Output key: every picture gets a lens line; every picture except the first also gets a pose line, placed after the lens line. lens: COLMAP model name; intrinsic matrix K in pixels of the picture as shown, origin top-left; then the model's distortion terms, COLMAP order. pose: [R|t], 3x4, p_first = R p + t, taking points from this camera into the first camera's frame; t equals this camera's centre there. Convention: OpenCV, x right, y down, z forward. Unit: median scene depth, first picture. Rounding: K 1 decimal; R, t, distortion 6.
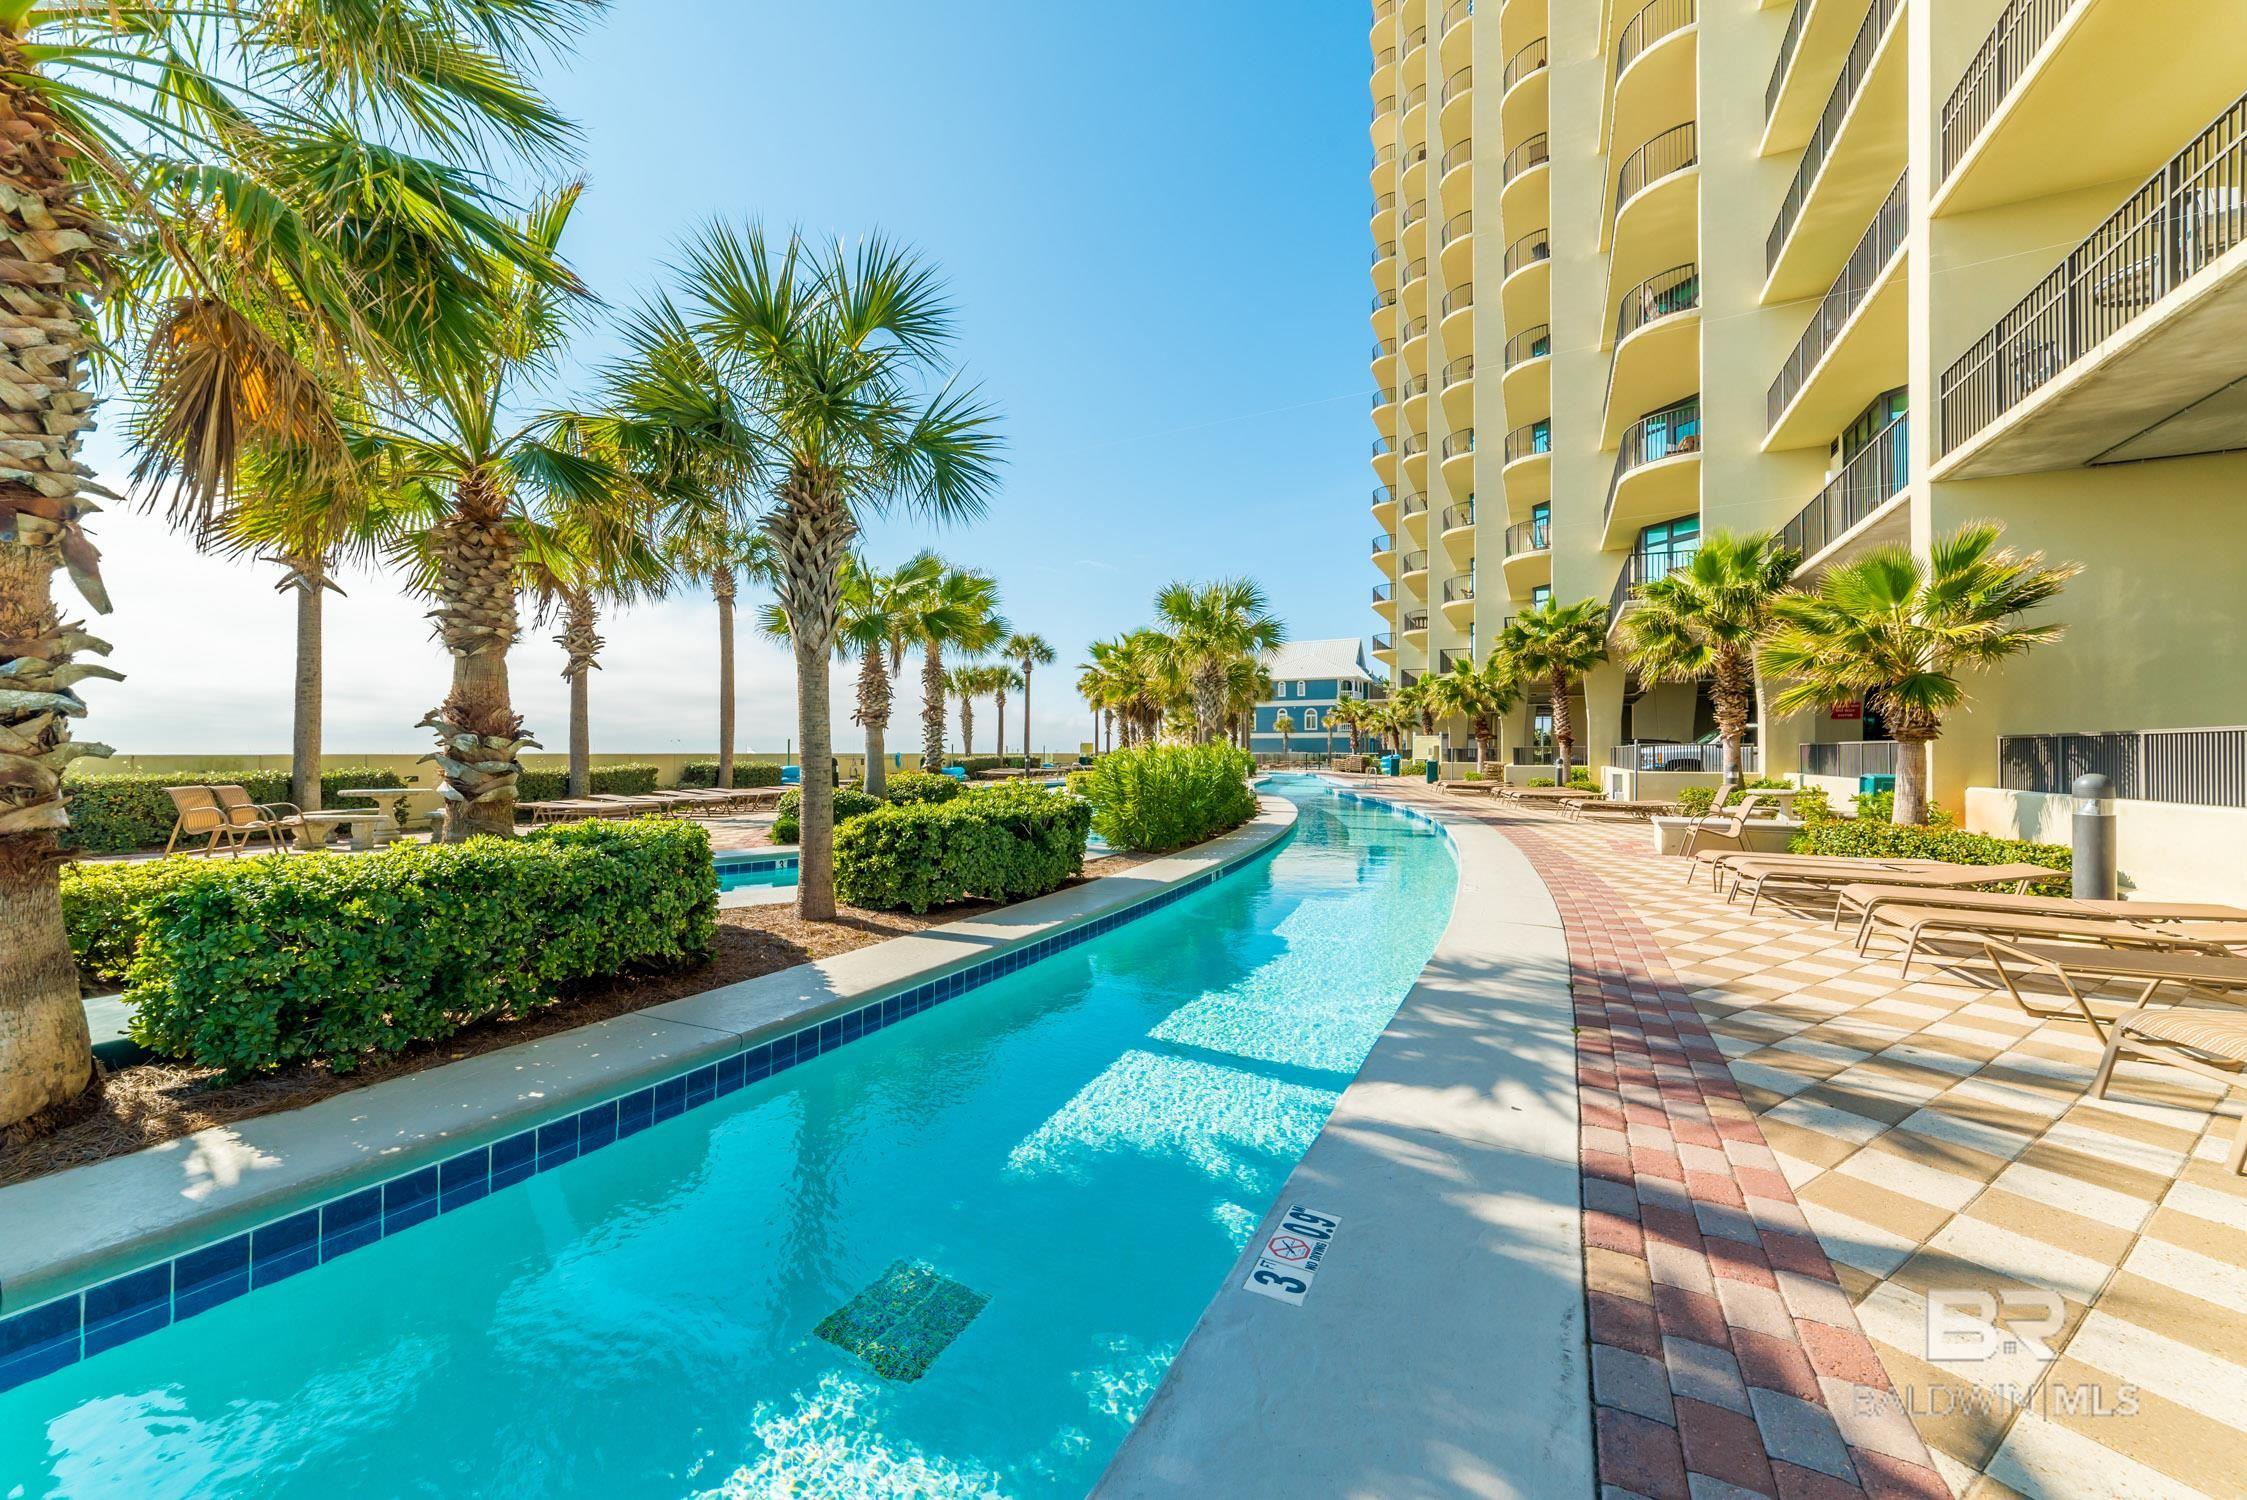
lens RADIAL K [[879.7, 0, 1139.8], [0, 879.7, 746.1], [0, 0, 1]] dist [-0.011989, 0.000152]
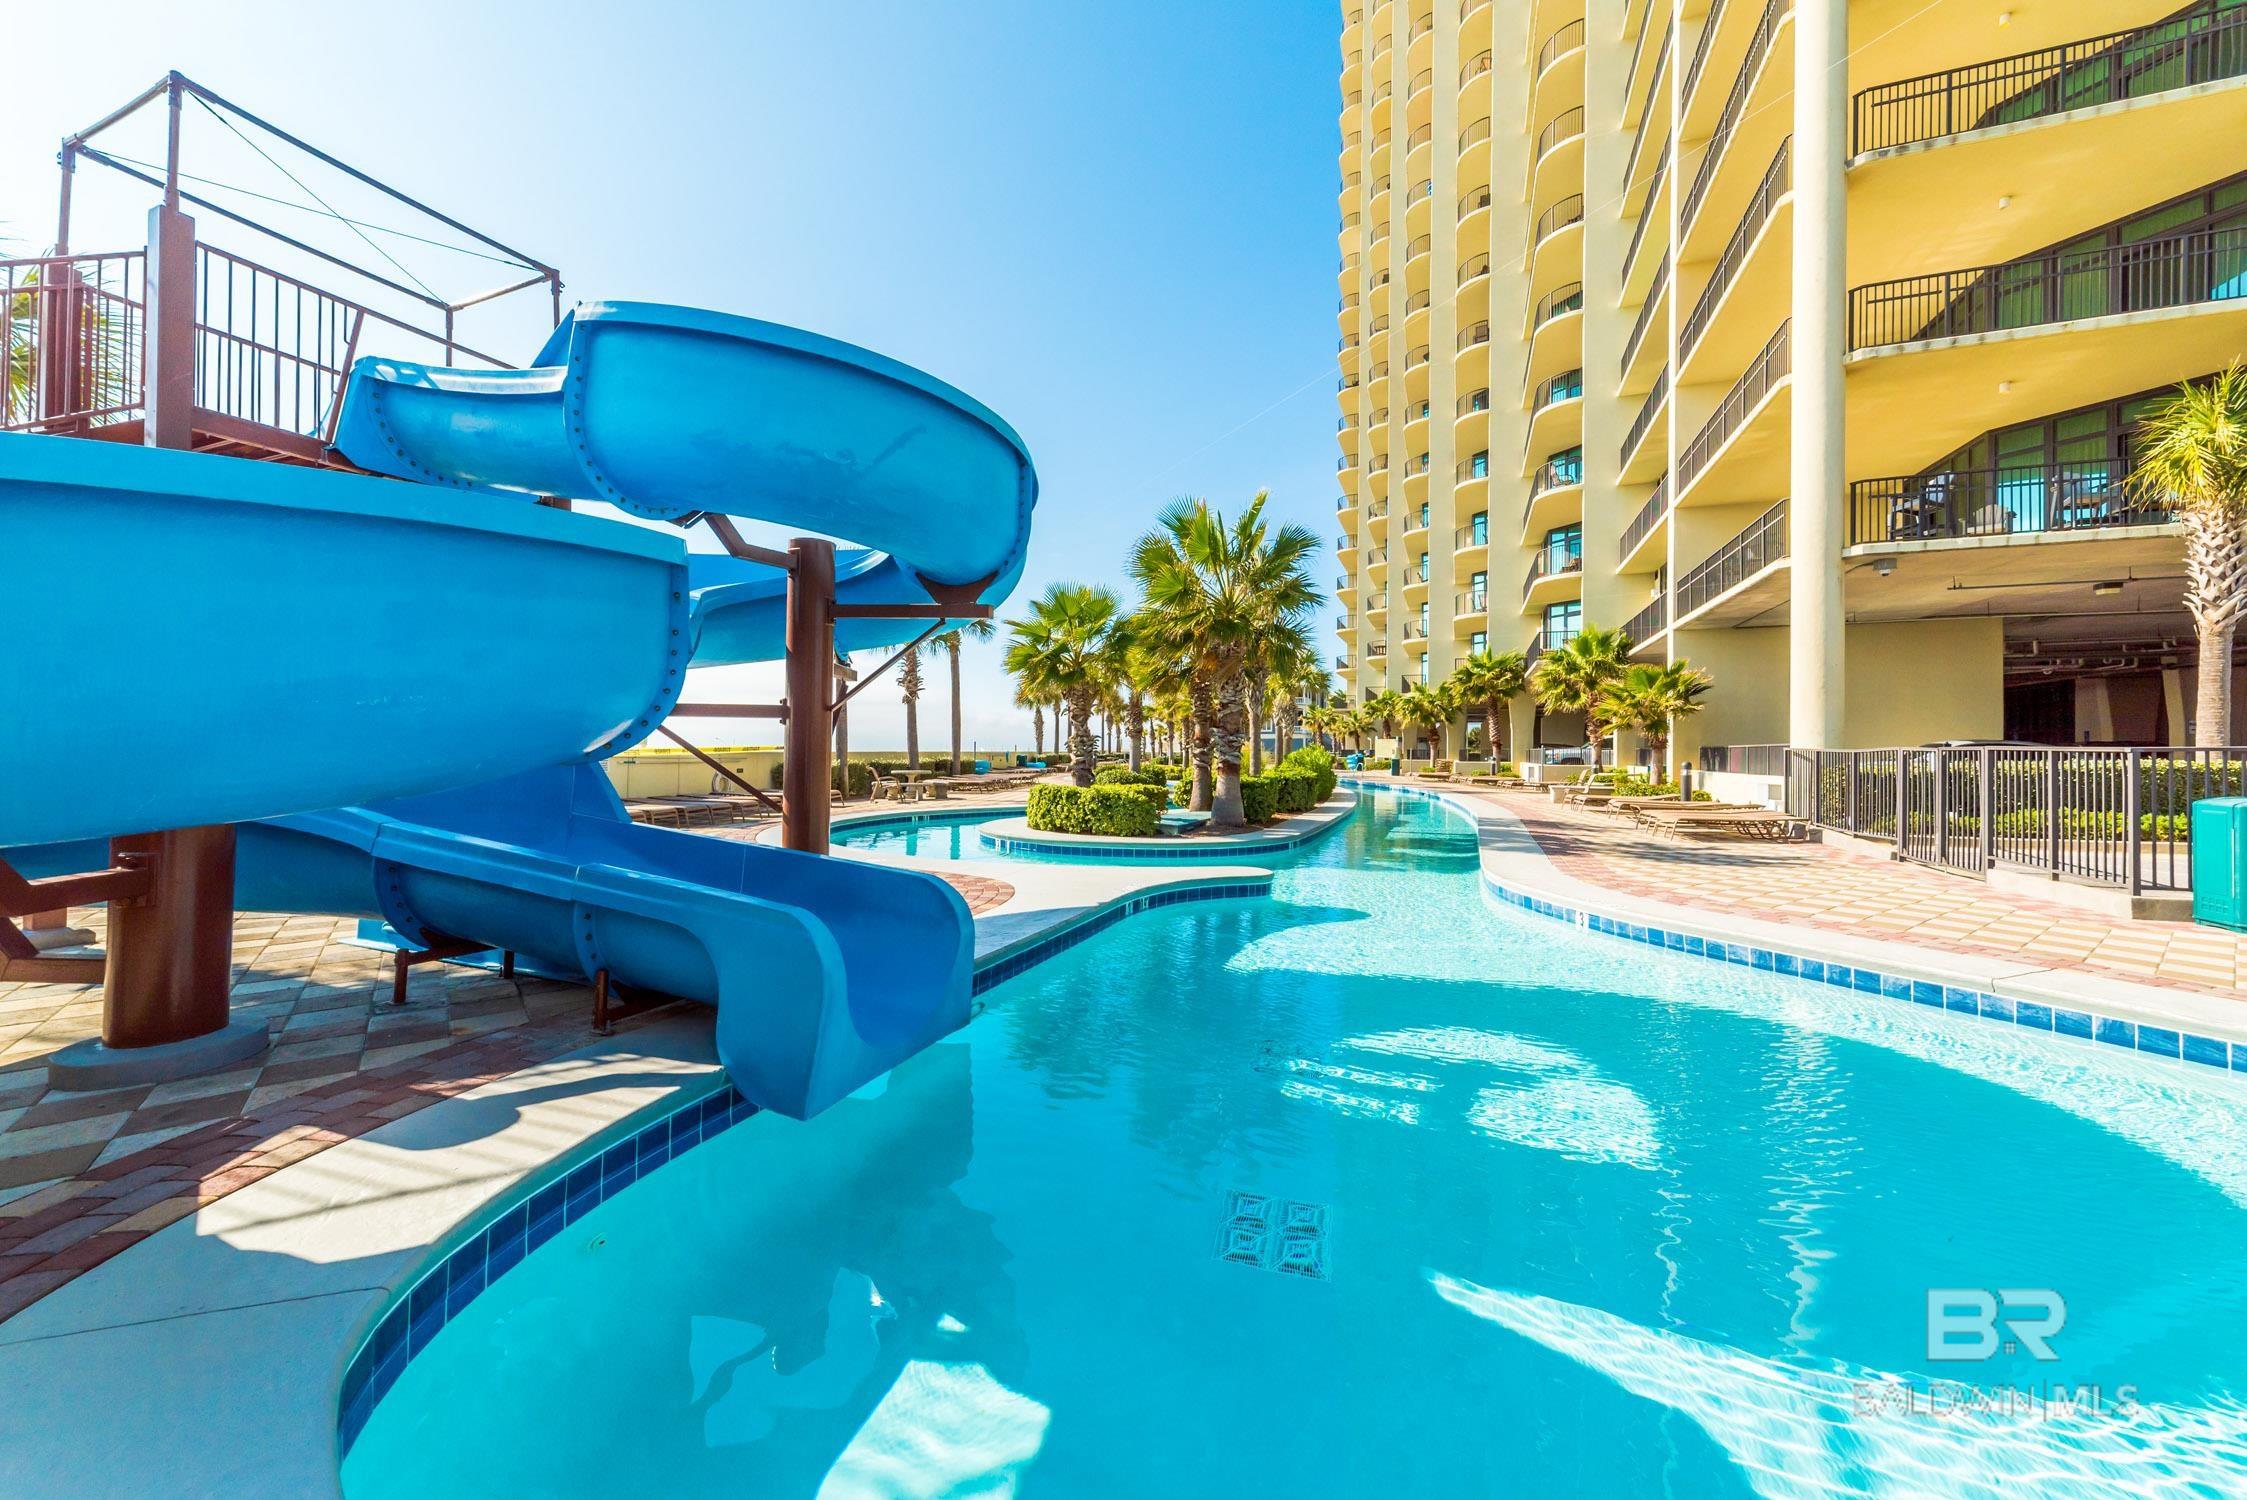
lens RADIAL K [[879.7, 0, 1132.9], [0, 879.7, 755.8], [0, 0, 1]] dist [-0.011989, 0.000152]
pose [[0.996994, 0.003472, 0.077402, -0.255846], [-0.004426, 0.999916, 0.012155, -0.003292], [-0.077354, -0.012461, 0.996926, -0.455223]]
